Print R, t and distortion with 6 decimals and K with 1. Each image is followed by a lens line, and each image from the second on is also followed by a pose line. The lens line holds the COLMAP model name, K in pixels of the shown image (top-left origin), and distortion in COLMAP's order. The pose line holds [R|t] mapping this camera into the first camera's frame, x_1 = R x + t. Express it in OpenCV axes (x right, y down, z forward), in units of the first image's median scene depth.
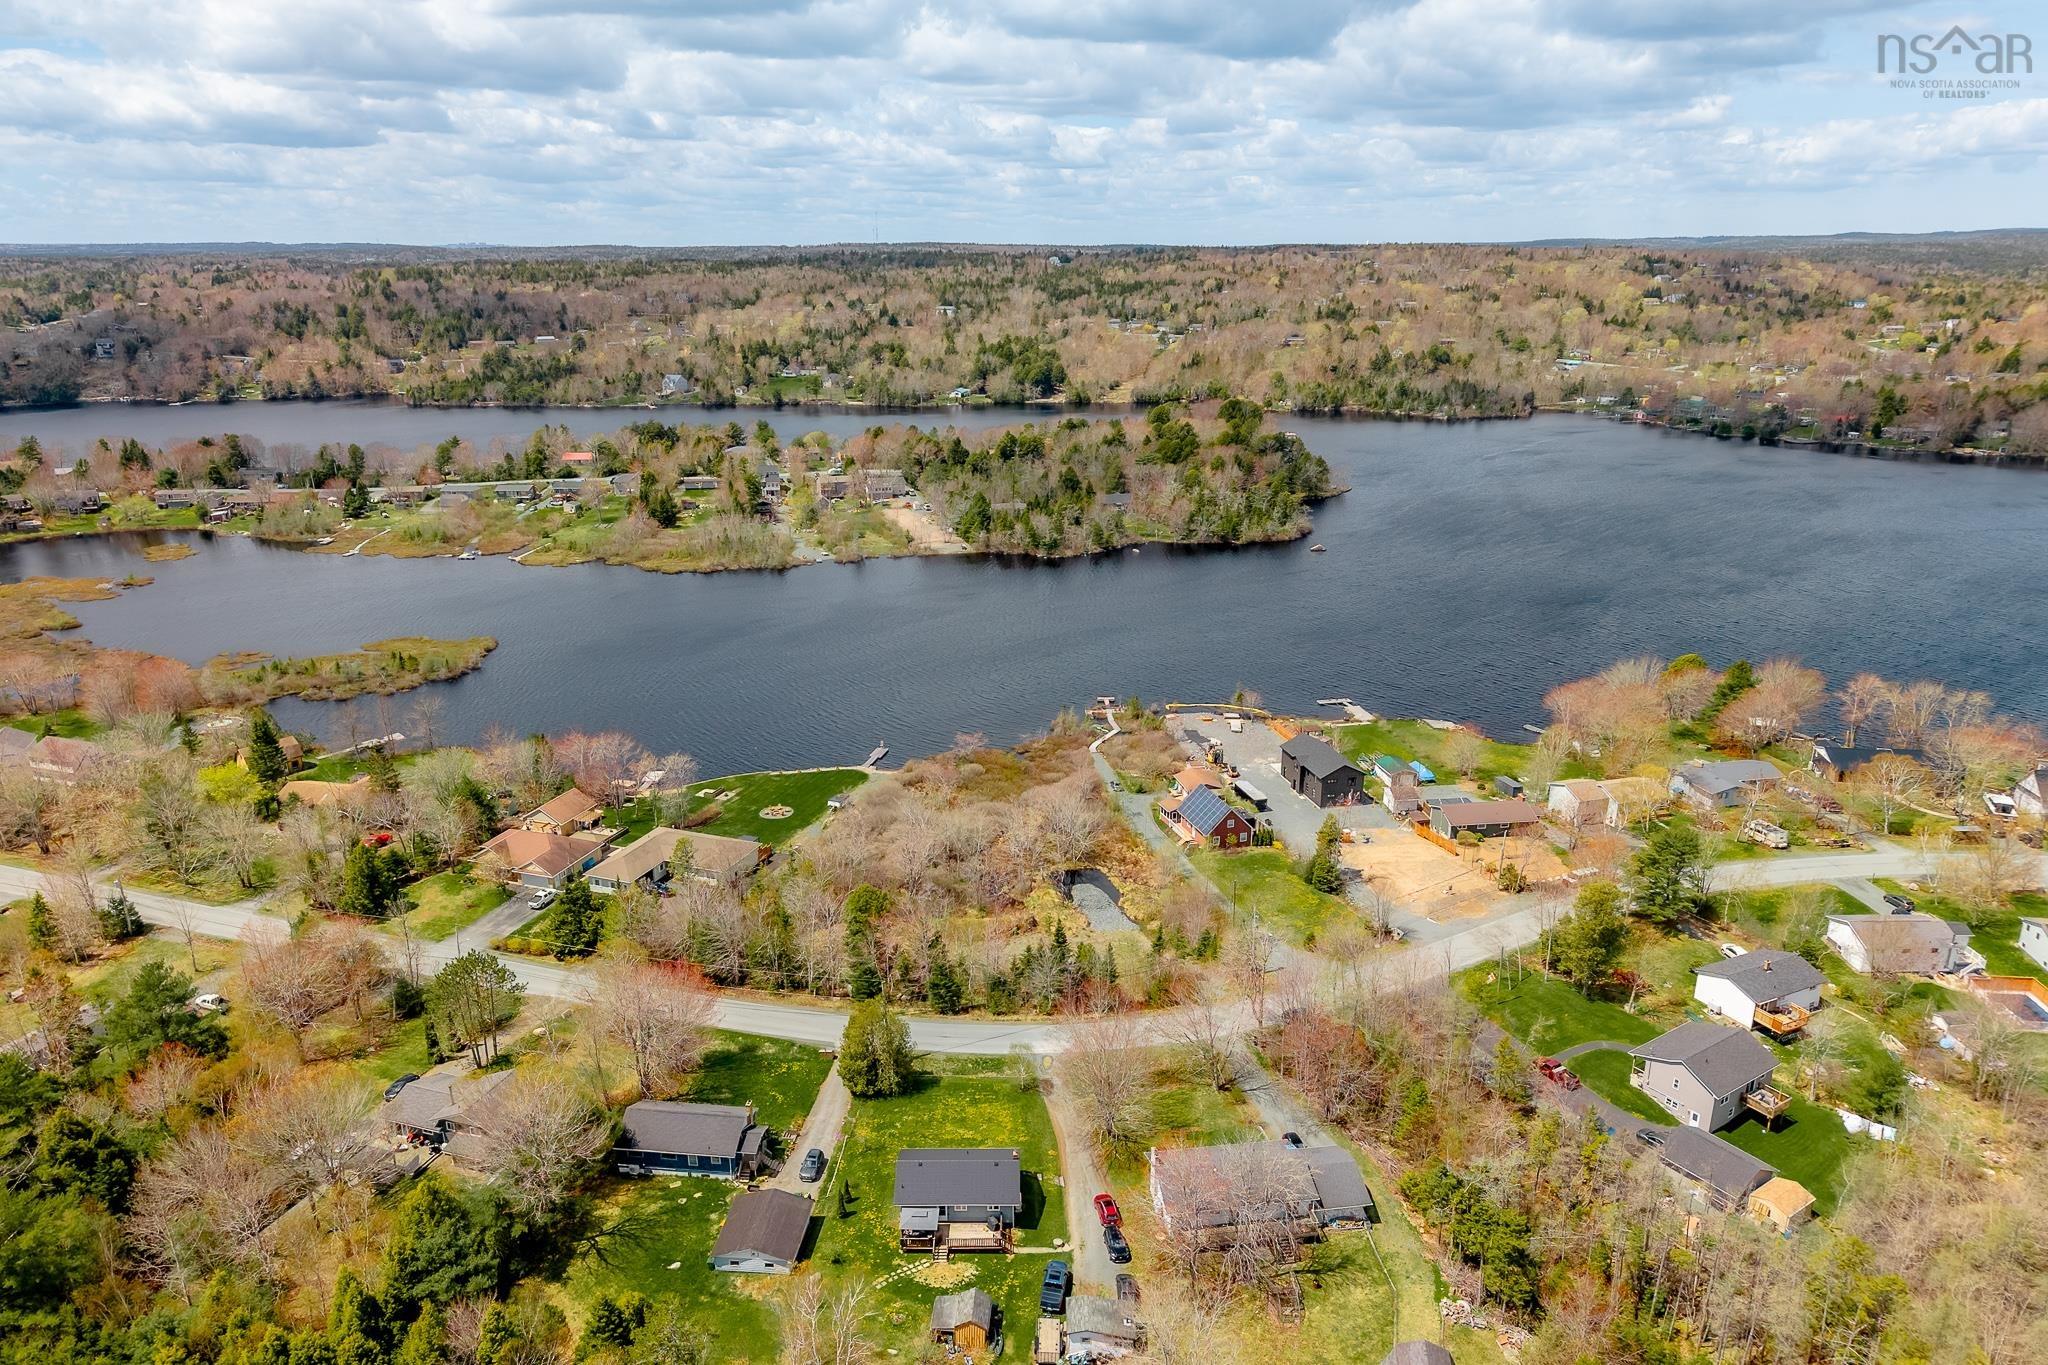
lens RADIAL K [[1358.6, 0, 1021.7], [0, 1358.6, 710.3], [0, 0, 1]] dist [0.058607, -0.042094]
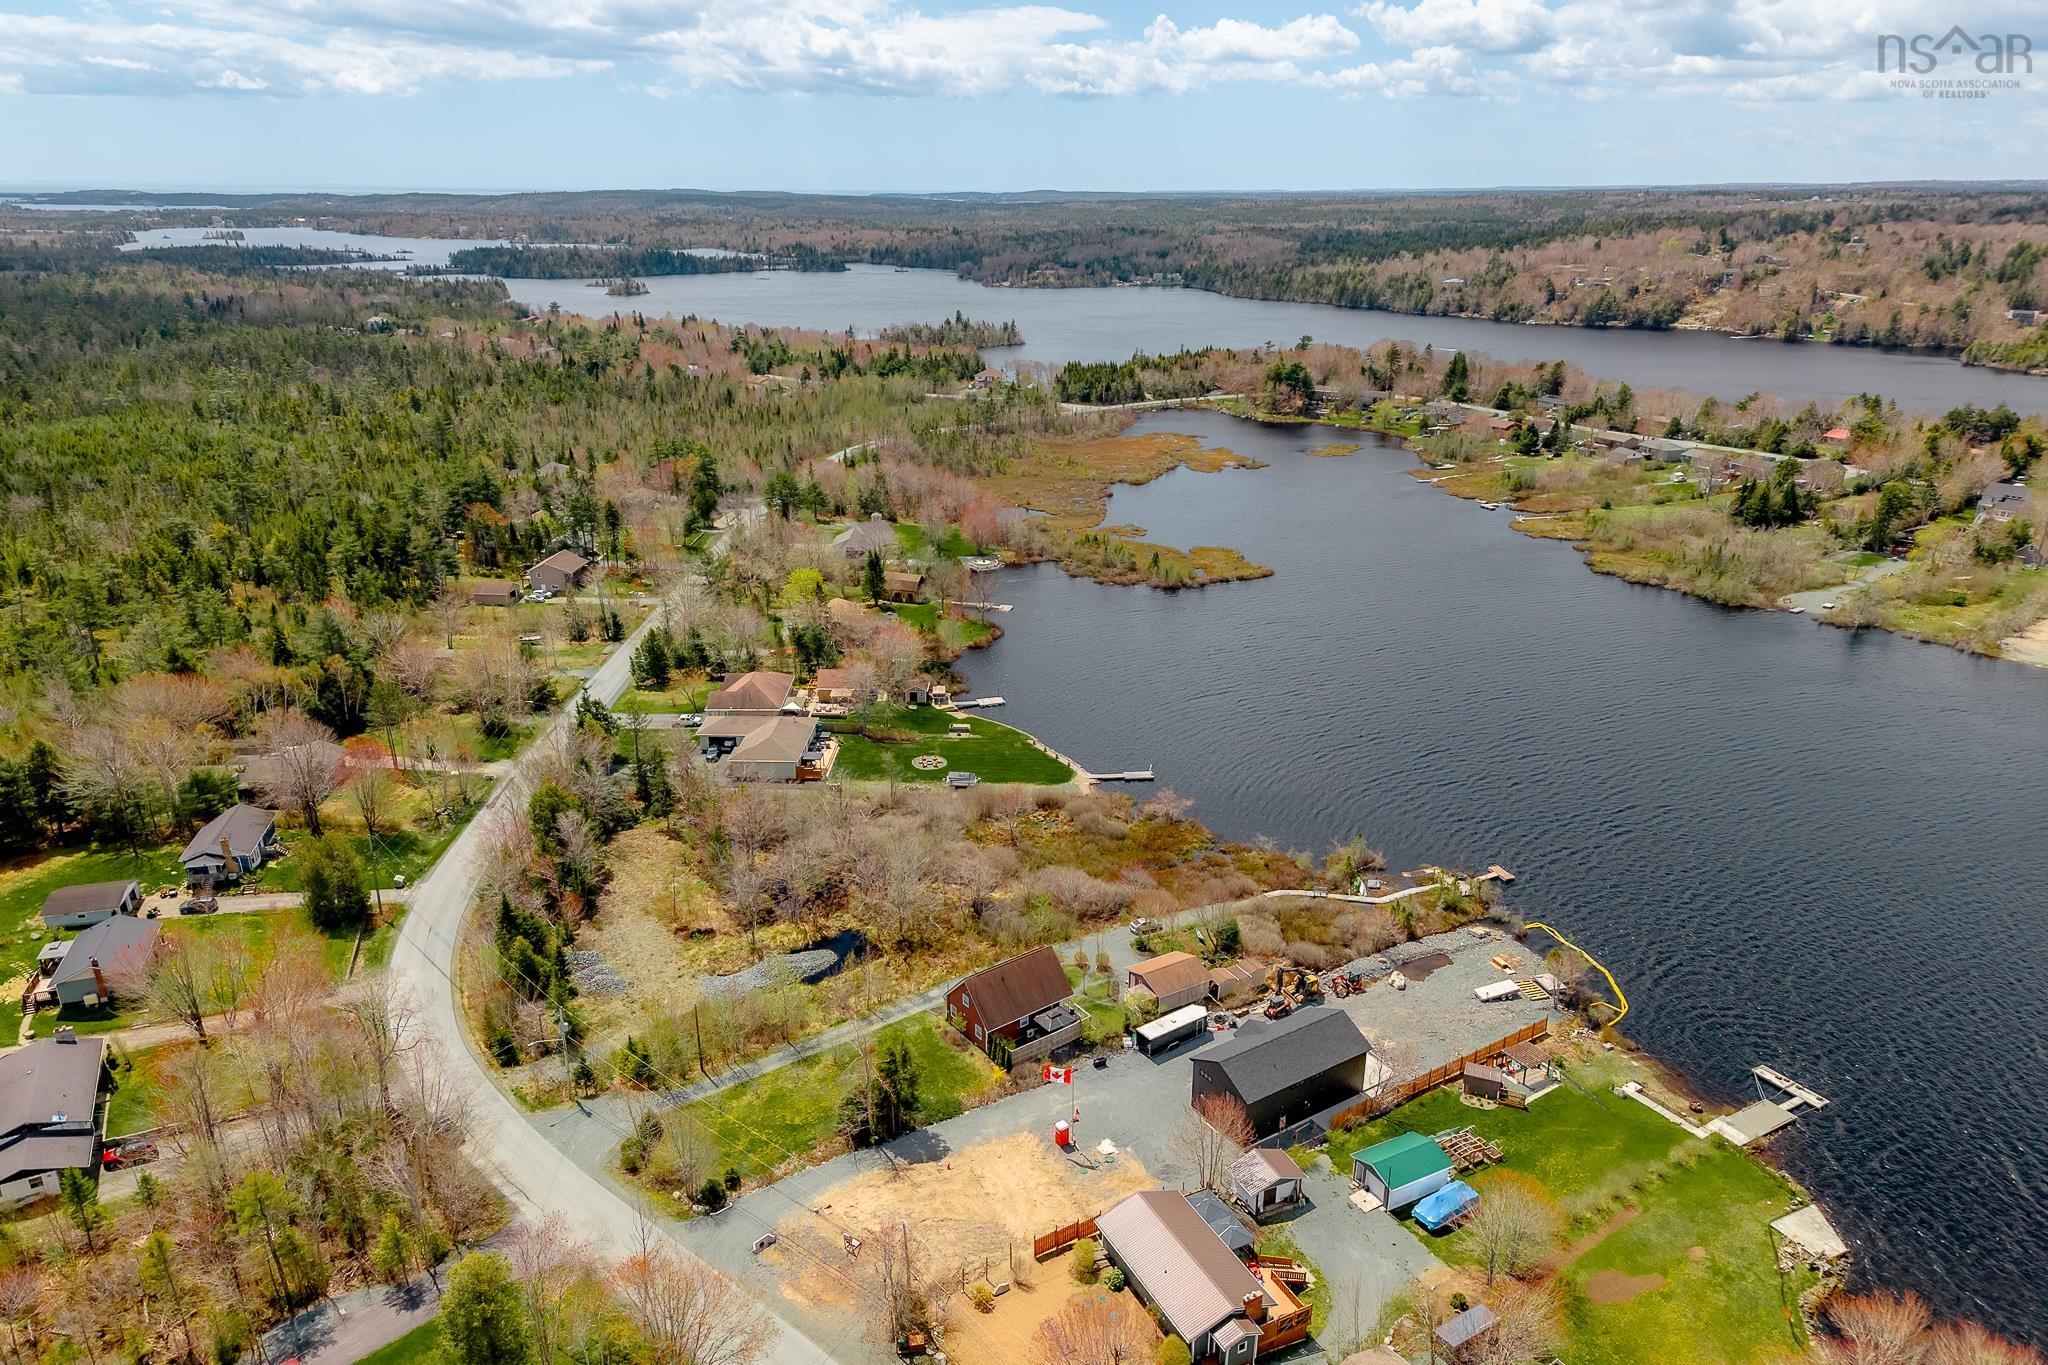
lens RADIAL K [[1358.6, 0, 1021.7], [0, 1358.6, 710.3], [0, 0, 1]] dist [0.058607, -0.042094]
pose [[0.331320, 0.340922, -0.879772, 0.225420], [-0.305196, 0.921034, 0.241976, -0.070730], [0.892795, 0.188332, 0.409205, 0.226993]]
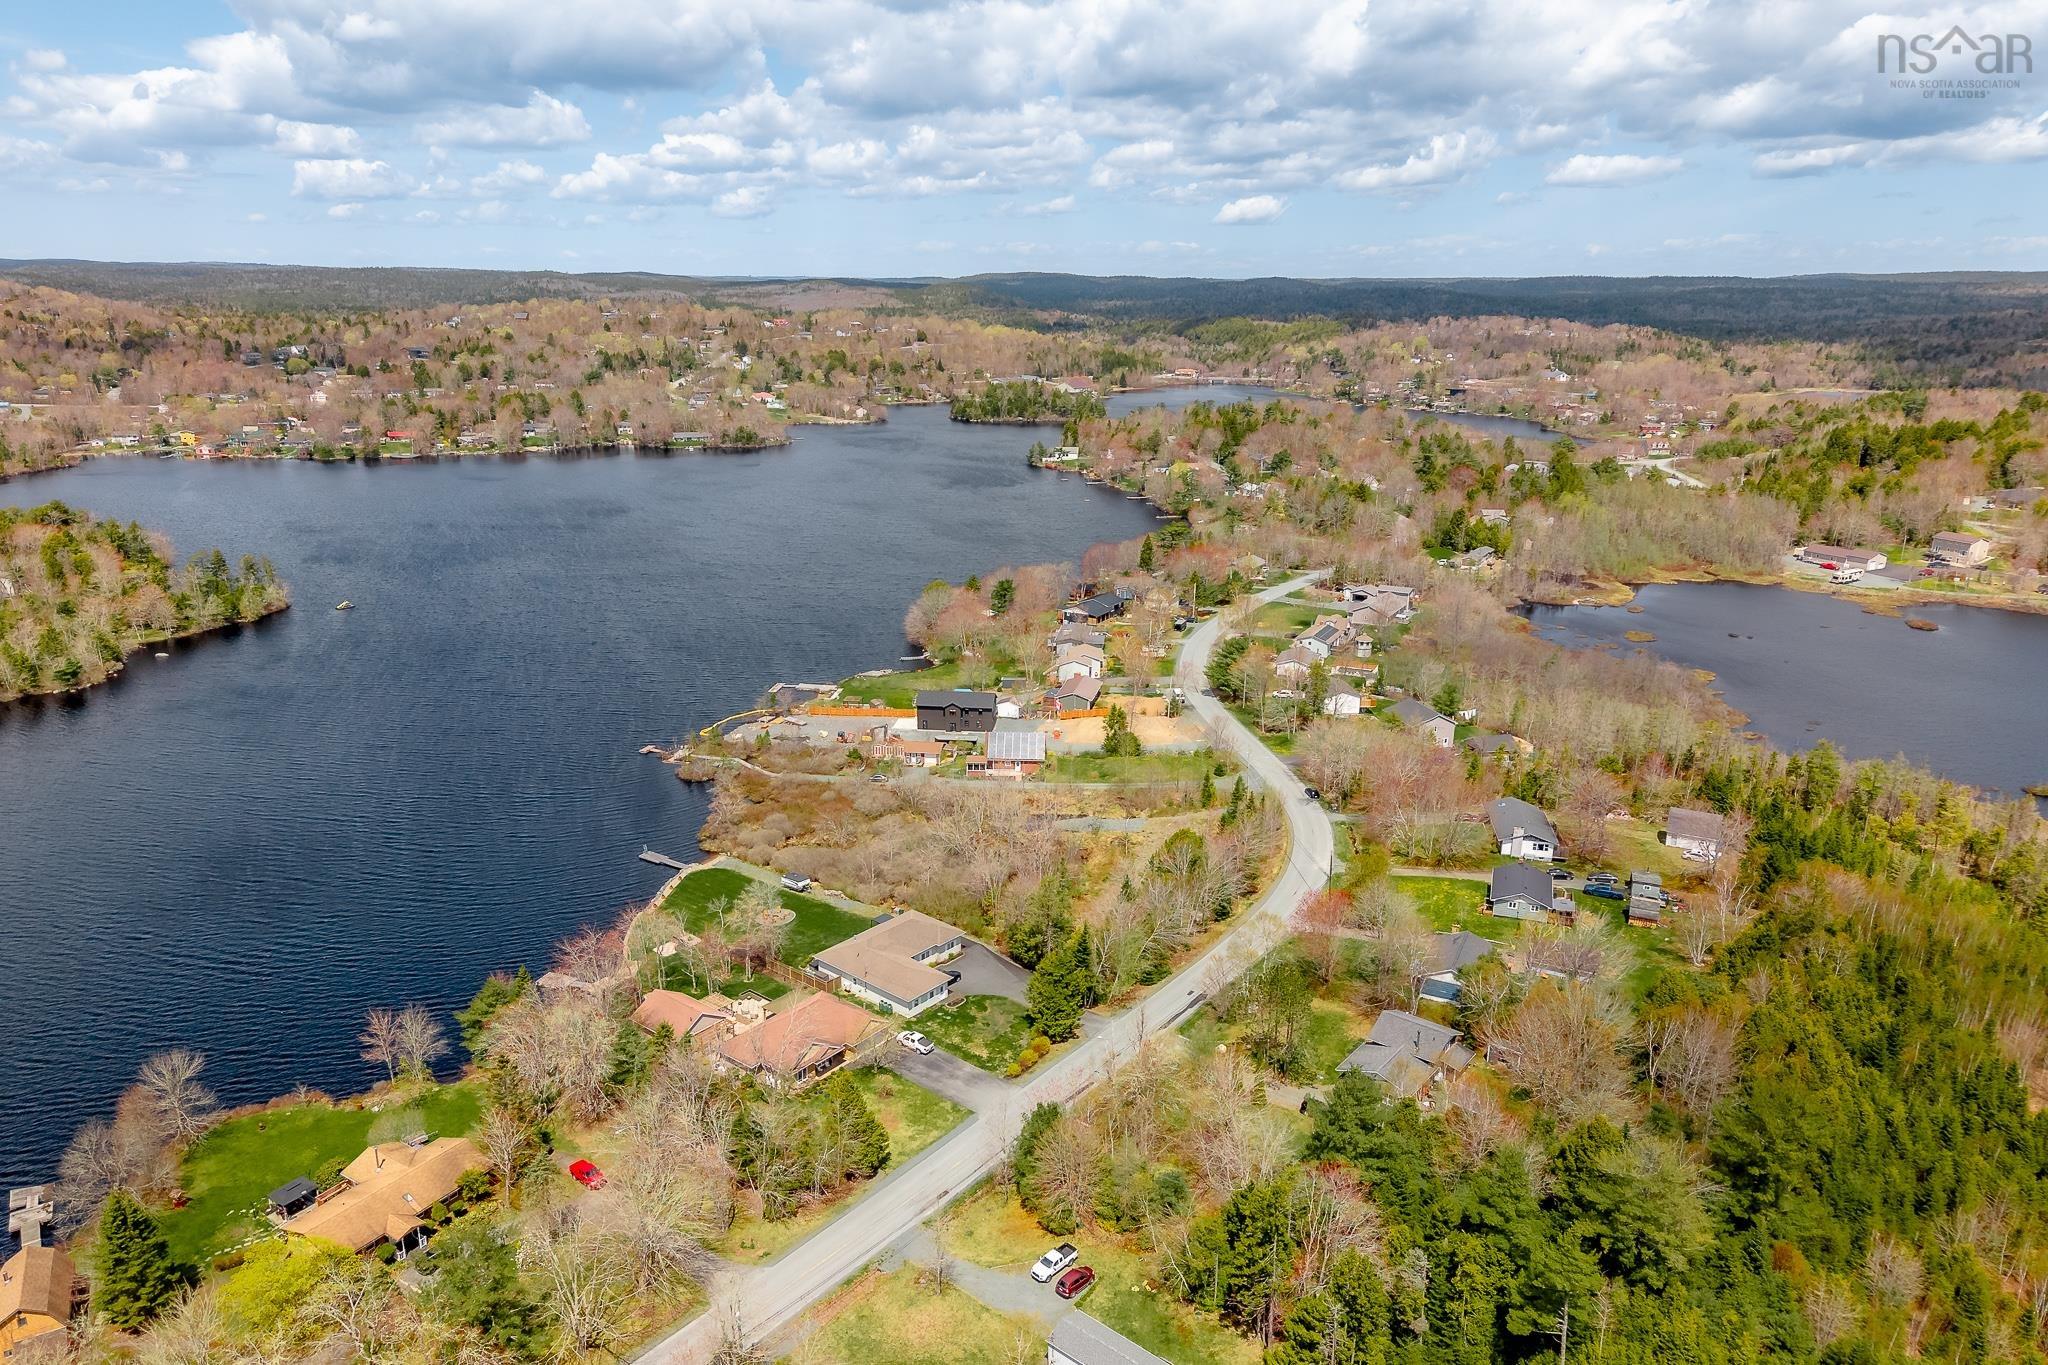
lens RADIAL K [[1333.2, 0, 1022.4], [0, 1333.2, 773.3], [0, 0, 1]] dist [0.065308, -0.042059]
pose [[0.335791, -0.317969, 0.886646, -0.295692], [0.294358, 0.929580, 0.221887, -0.053453], [-0.894761, 0.186484, 0.405741, 0.167273]]
